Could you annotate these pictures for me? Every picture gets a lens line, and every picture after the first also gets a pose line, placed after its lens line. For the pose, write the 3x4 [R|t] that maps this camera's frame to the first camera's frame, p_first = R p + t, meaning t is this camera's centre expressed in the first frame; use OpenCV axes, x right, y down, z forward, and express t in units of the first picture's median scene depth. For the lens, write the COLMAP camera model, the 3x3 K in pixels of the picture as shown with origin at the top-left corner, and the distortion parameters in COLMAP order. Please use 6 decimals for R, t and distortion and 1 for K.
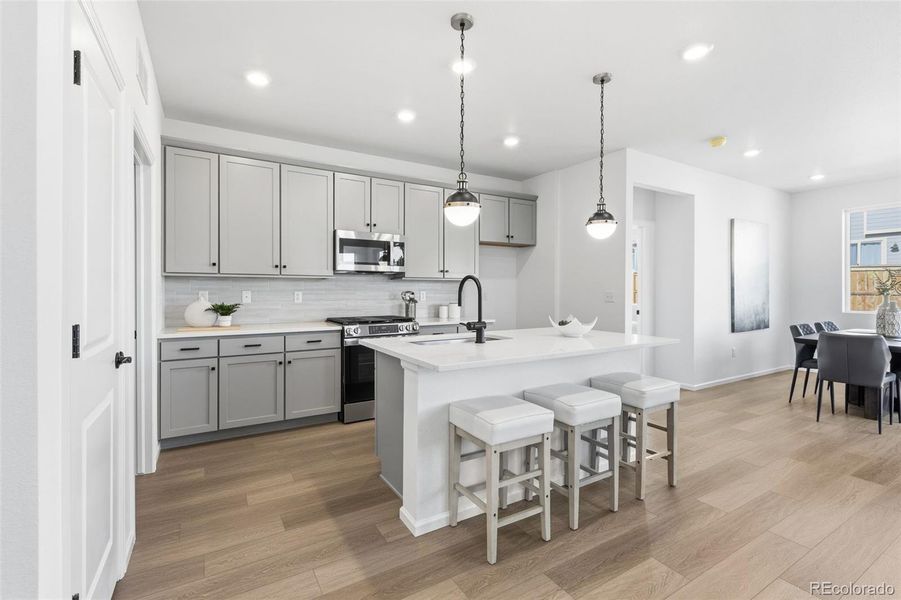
lens RADIAL K [[403.5, 0, 448.9], [0, 403.5, 293.4], [0, 0, 1]] dist [0.000221, -0.000549]
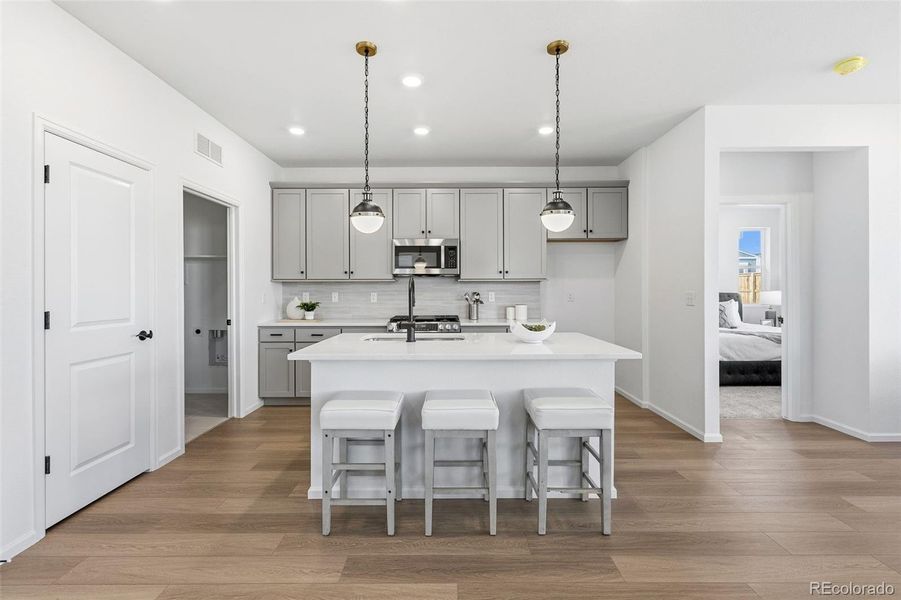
lens RADIAL K [[403.5, 0, 448.9], [0, 403.5, 293.4], [0, 0, 1]] dist [0.000221, -0.000549]
pose [[0.857427, -0.000567, -0.514605, 0.441812], [-0.000366, 0.999998, -0.001712, -0.000855], [0.514606, 0.001656, 0.857425, 0.094978]]
